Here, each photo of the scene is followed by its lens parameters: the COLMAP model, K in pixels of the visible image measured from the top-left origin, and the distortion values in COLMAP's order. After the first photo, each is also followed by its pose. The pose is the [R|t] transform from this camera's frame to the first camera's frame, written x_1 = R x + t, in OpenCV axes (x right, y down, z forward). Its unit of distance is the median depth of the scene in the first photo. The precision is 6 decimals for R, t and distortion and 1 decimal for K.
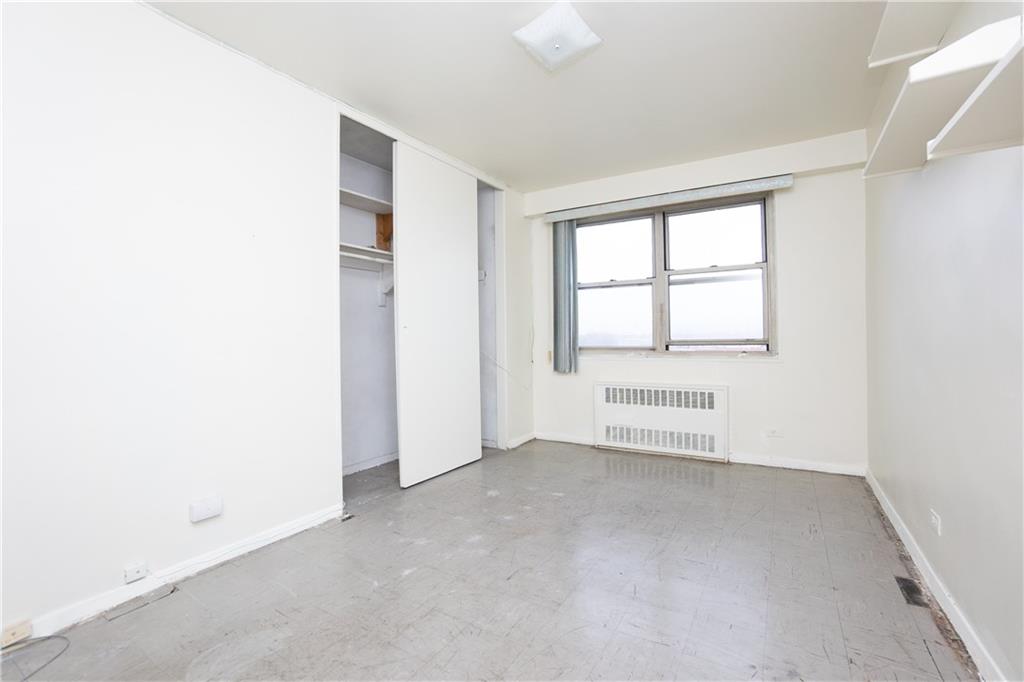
lens RADIAL K [[452.1, 0, 510.6], [0, 452.1, 336.6], [0, 0, 1]] dist [-0.066160, 0.024653]
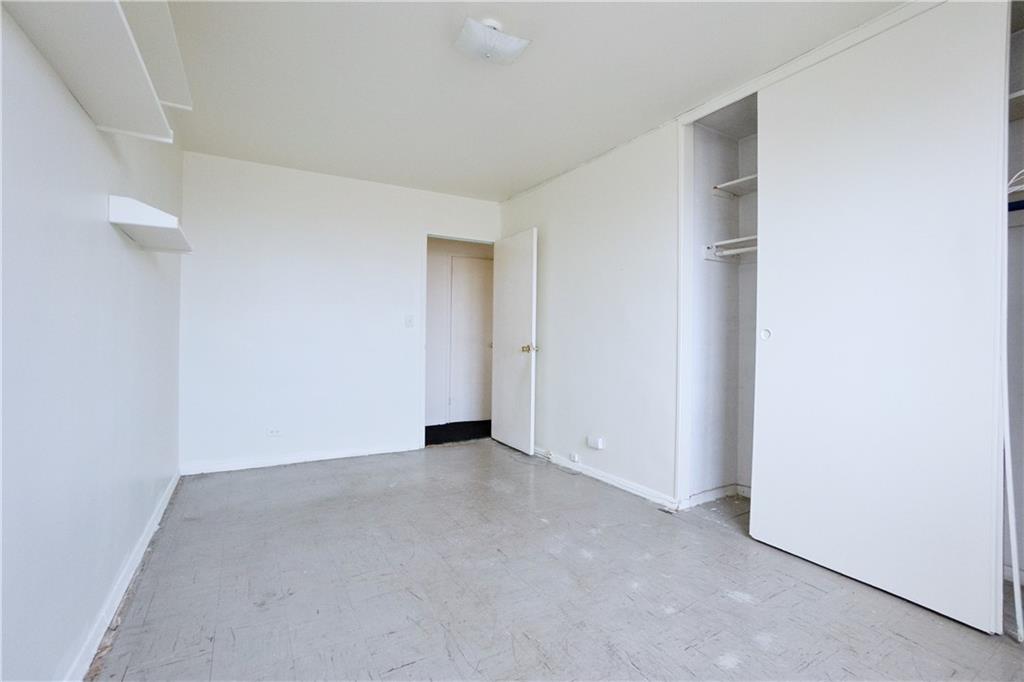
lens RADIAL K [[452.1, 0, 510.6], [0, 452.1, 336.6], [0, 0, 1]] dist [-0.066160, 0.024653]
pose [[-0.462627, 0.004497, -0.886542, 0.515012], [-0.006188, 0.999946, 0.008302, -0.011850], [0.886532, 0.009327, -0.462574, 0.794832]]
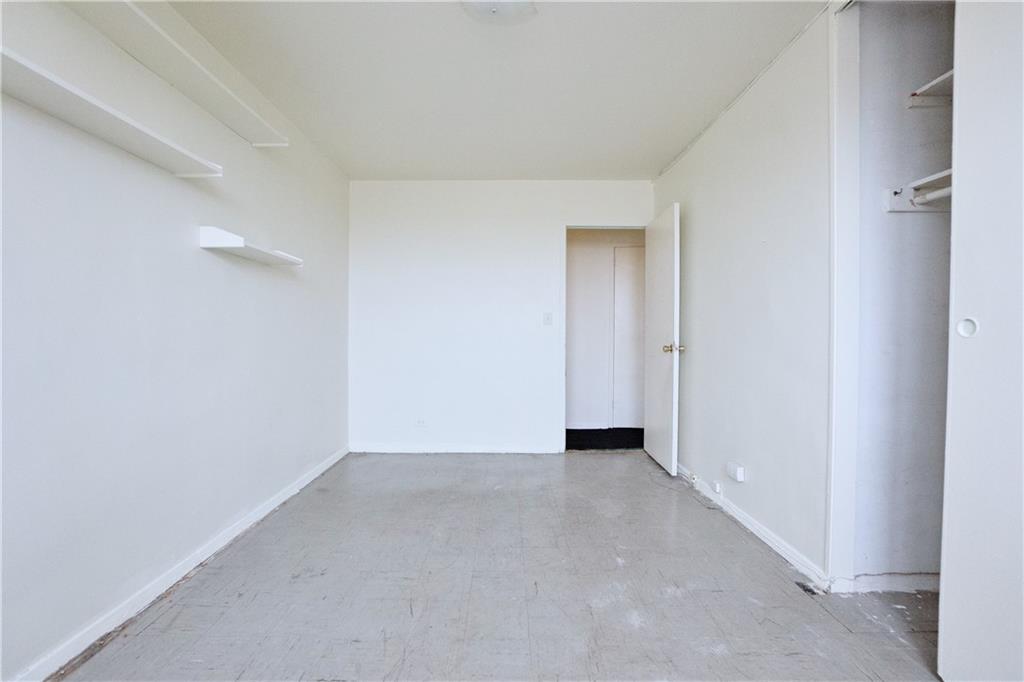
lens RADIAL K [[452.1, 0, 510.6], [0, 452.1, 336.6], [0, 0, 1]] dist [-0.066160, 0.024653]
pose [[-0.845851, 0.011914, -0.533286, 0.288326], [0.005718, 0.999896, 0.013268, -0.011516], [0.533388, 0.008173, -0.845831, 0.919895]]
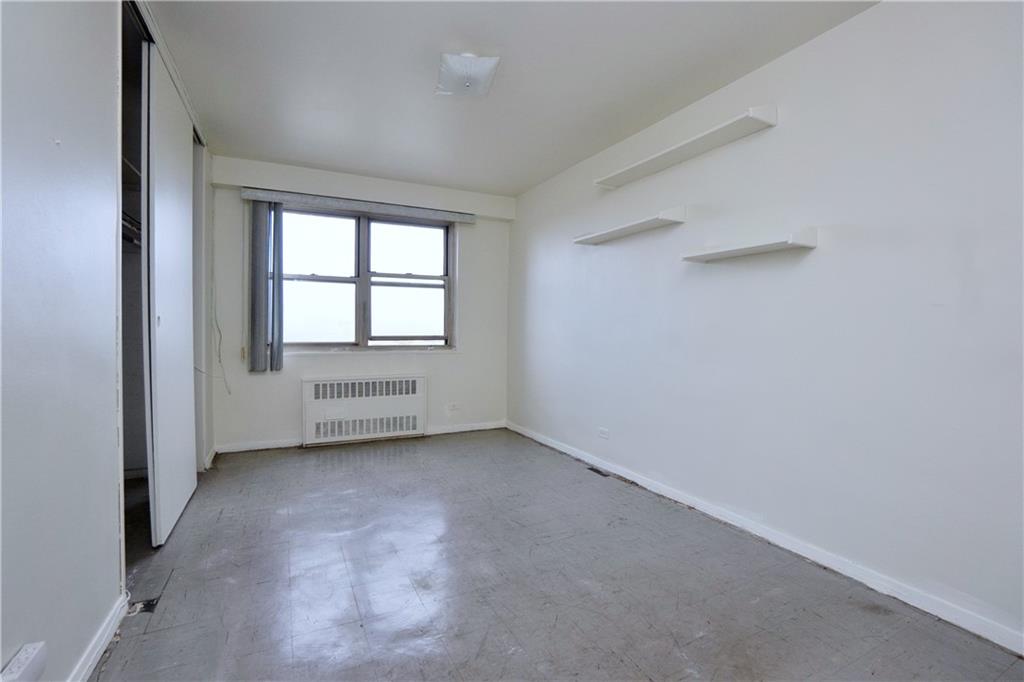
lens RADIAL K [[452.1, 0, 510.6], [0, 452.1, 336.6], [0, 0, 1]] dist [-0.066160, 0.024653]
pose [[0.521173, 0.002542, 0.853447, -0.435065], [-0.015229, 0.999864, 0.006321, -0.002672], [-0.853315, -0.016291, 0.521141, 0.147778]]
